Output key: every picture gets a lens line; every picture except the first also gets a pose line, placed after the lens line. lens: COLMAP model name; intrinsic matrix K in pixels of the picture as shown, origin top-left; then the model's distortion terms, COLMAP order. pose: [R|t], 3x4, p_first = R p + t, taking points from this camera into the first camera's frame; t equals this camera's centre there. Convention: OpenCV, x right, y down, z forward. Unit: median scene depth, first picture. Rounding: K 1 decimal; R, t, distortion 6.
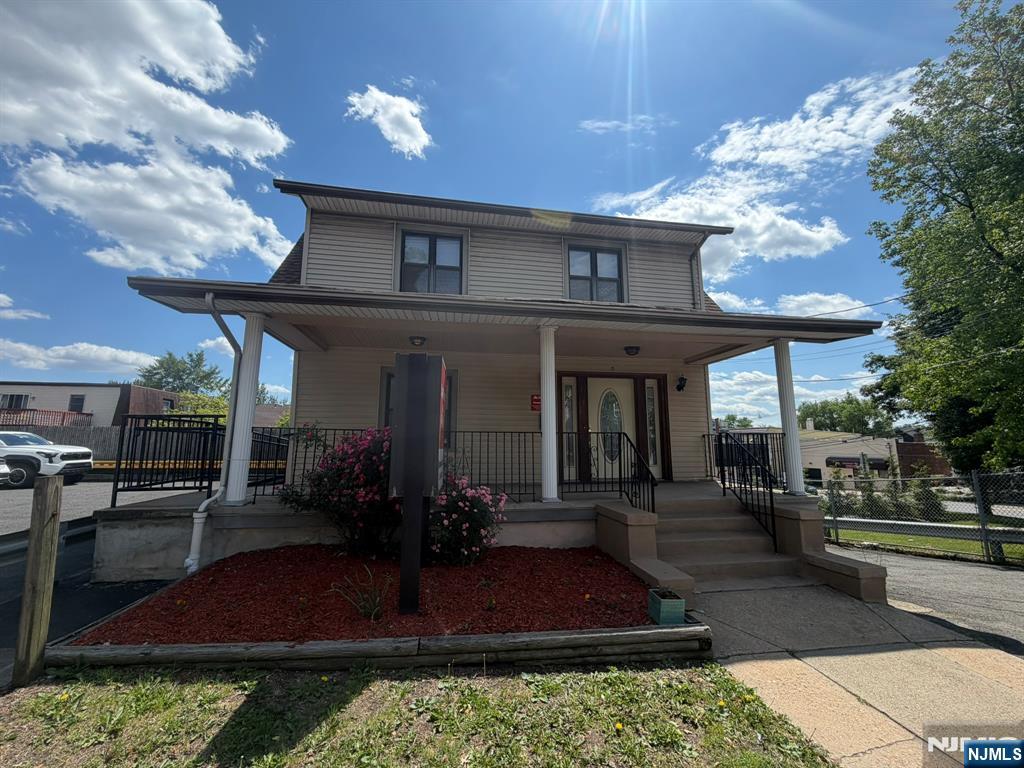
lens RADIAL K [[405.7, 0, 511.8], [0, 405.7, 391.3], [0, 0, 1]] dist [0.000166, 0.000202]
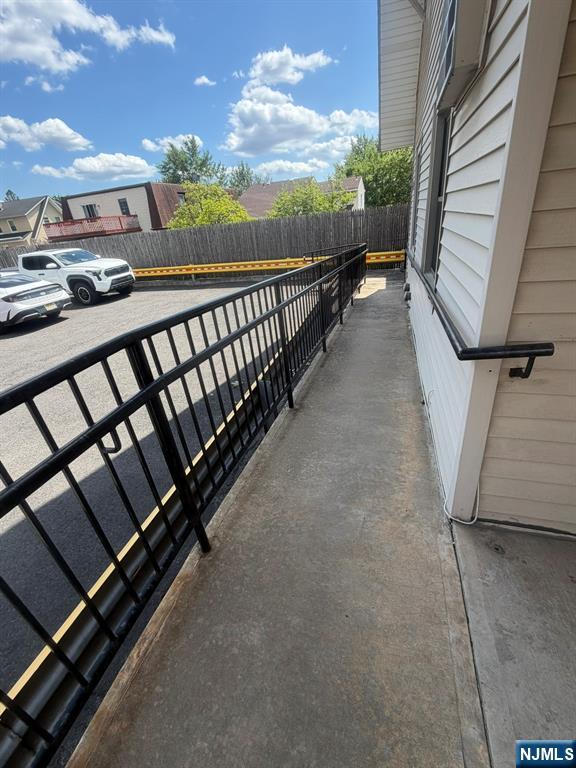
lens RADIAL K [[326.7, 0, 292.9], [0, 326.7, 391.1], [0, 0, 1]] dist [0.001085, -0.000648]
pose [[0.896695, 0.119283, -0.426275, -0.349449], [0.161115, 0.809002, 0.565295, 0.011792], [0.412287, -0.575576, 0.706209, 0.532592]]
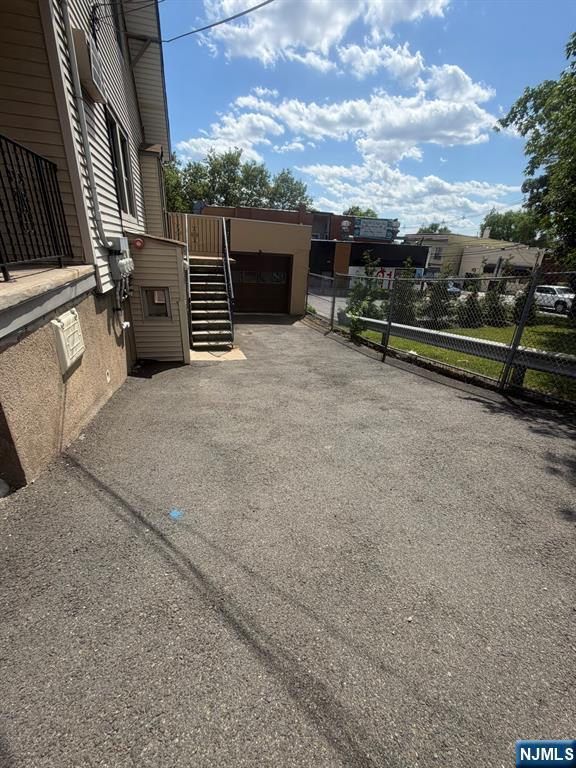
lens RADIAL K [[326.7, 0, 282.2], [0, 326.7, 383.5], [0, 0, 1]] dist [0.001085, -0.000648]
pose [[0.994973, 0.003607, 0.100083, 0.537245], [-0.053901, 0.861549, 0.504805, 0.092000], [-0.084406, -0.507662, 0.857412, 0.390647]]
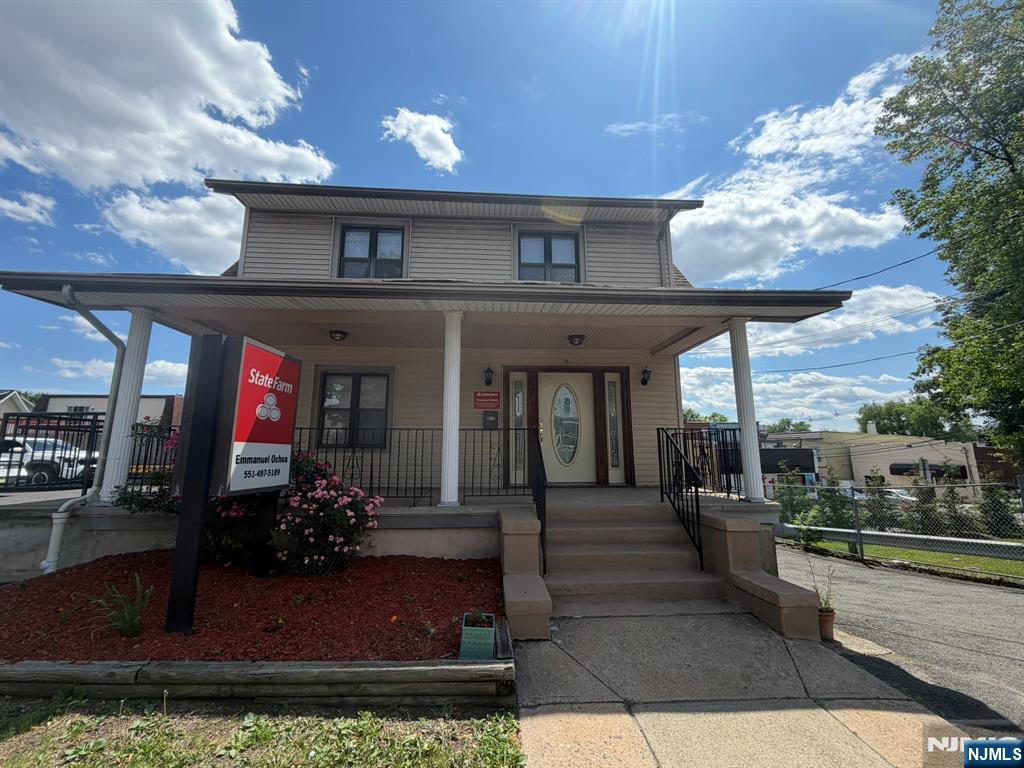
lens RADIAL K [[405.7, 0, 509.7], [0, 405.7, 390.1], [0, 0, 1]] dist [0.000166, 0.000202]
pose [[0.994424, -0.019313, -0.103676, 0.162725], [0.017144, 0.999616, -0.021775, 0.019293], [0.104057, 0.019876, 0.994373, 0.060220]]
